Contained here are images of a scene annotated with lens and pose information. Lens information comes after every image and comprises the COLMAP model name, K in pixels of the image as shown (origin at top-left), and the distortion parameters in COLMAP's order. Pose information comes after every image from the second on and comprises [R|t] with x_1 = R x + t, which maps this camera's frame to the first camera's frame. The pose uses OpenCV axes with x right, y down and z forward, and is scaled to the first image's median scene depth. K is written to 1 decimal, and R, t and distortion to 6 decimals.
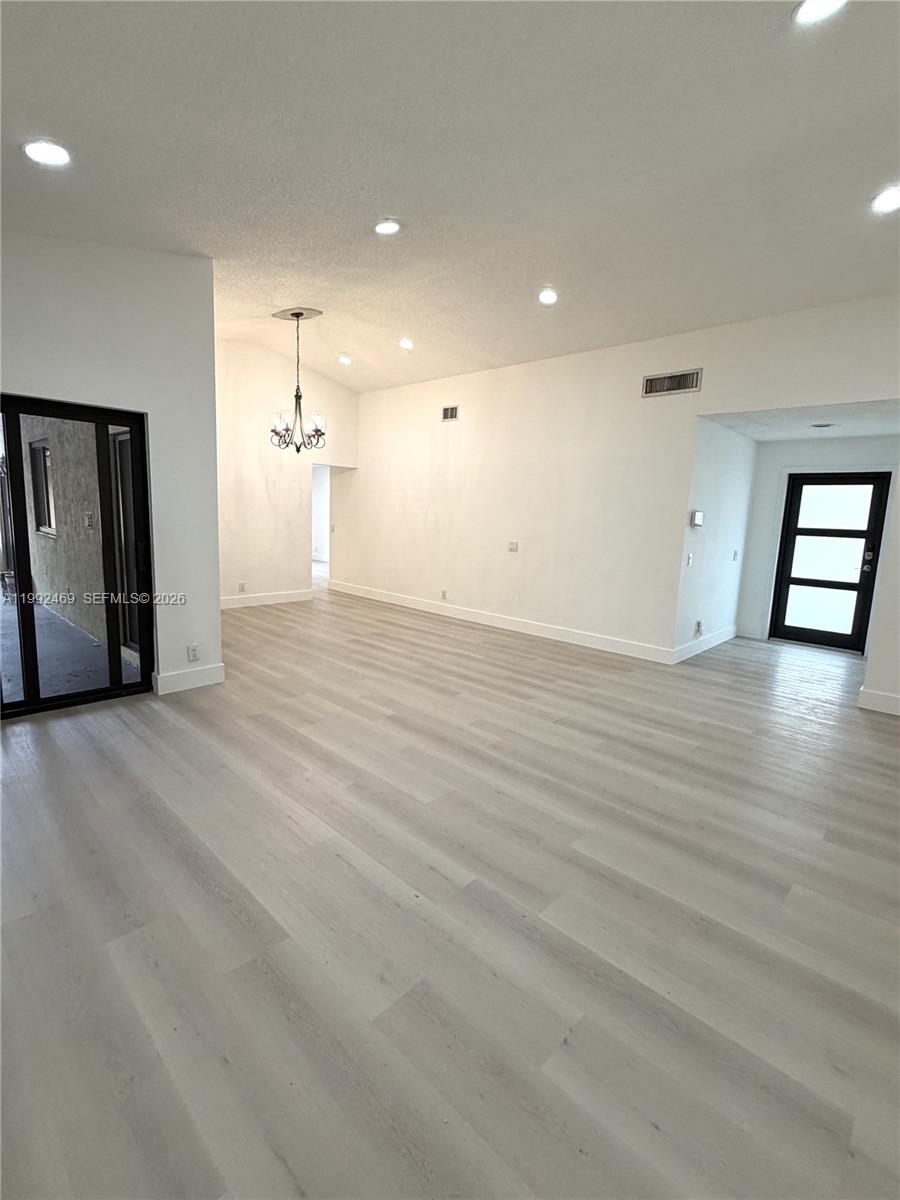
lens RADIAL K [[541.6, 0, 446.8], [0, 541.6, 601.7], [0, 0, 1]] dist [0.000597, -0.000098]
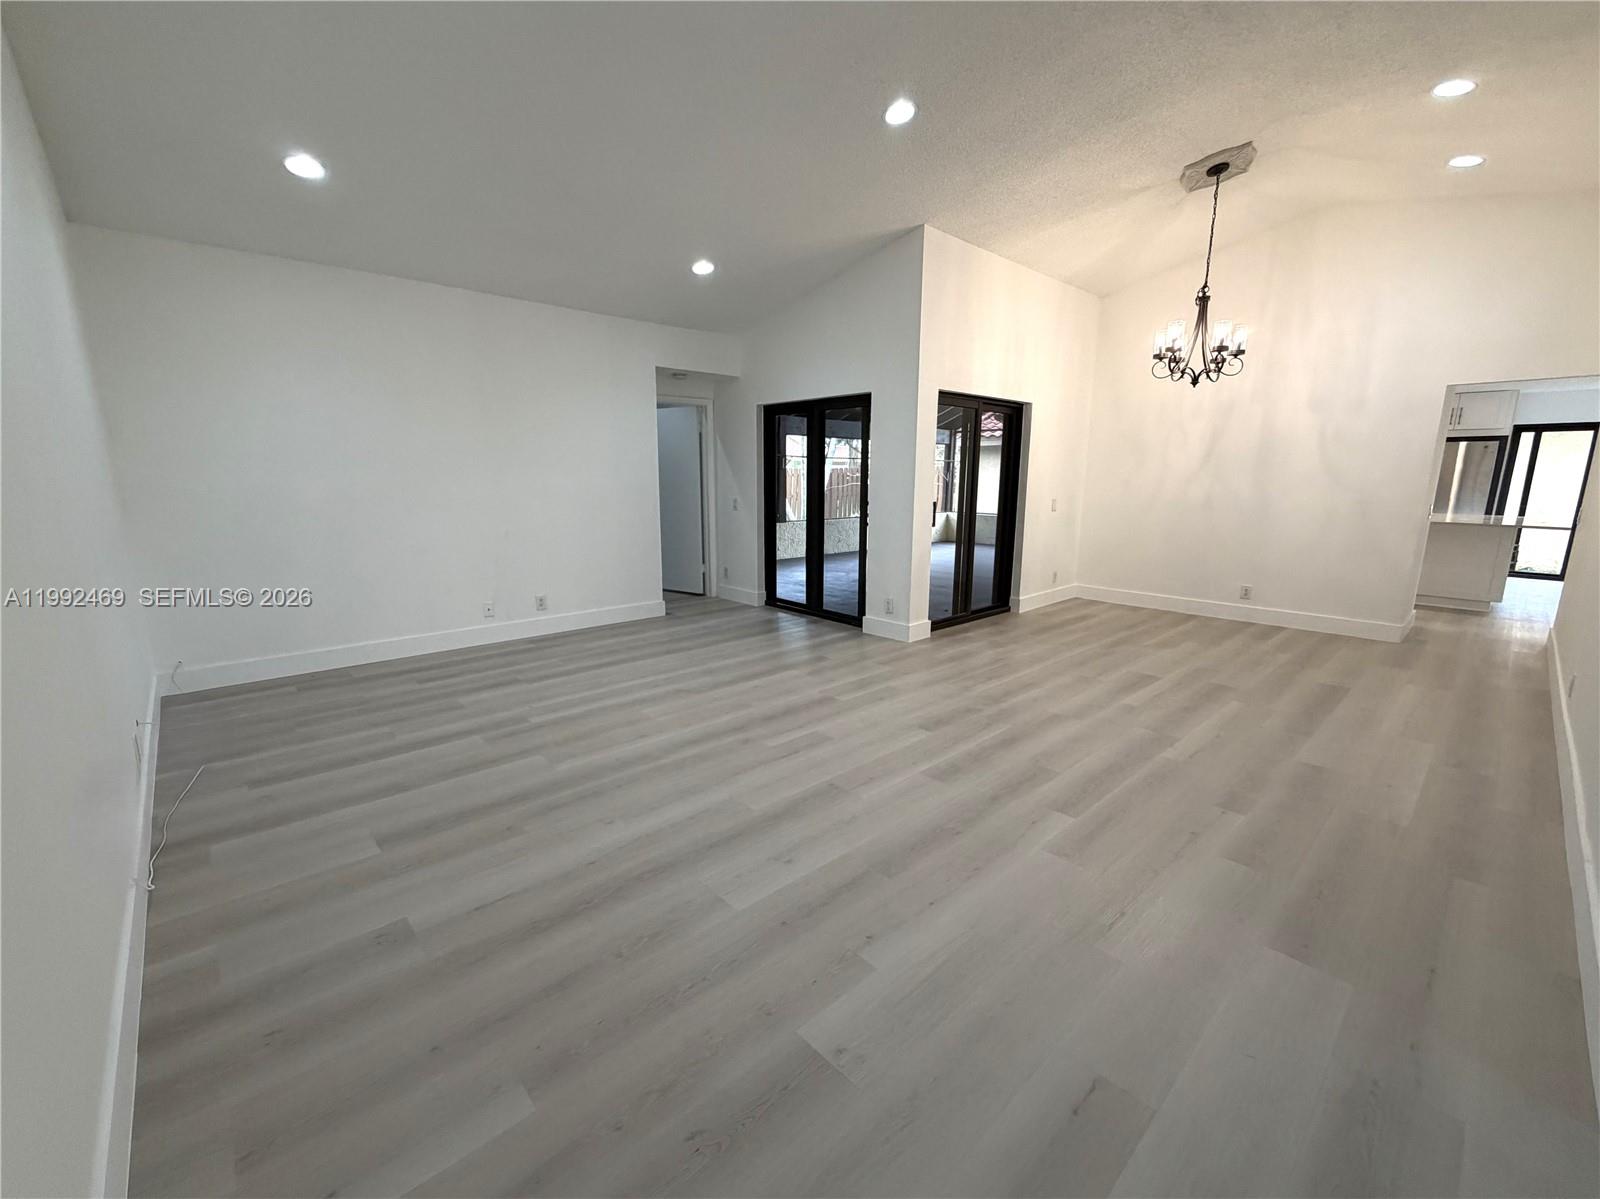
lens RADIAL K [[666.8, 0, 800.9], [0, 666.8, 604.7], [0, 0, 1]] dist [0.002871, 0.000342]
pose [[-0.054825, 0.155025, -0.986388, 0.792548], [-0.175276, 0.971040, 0.162355, -0.085665], [0.982992, 0.181791, -0.026065, 0.798409]]
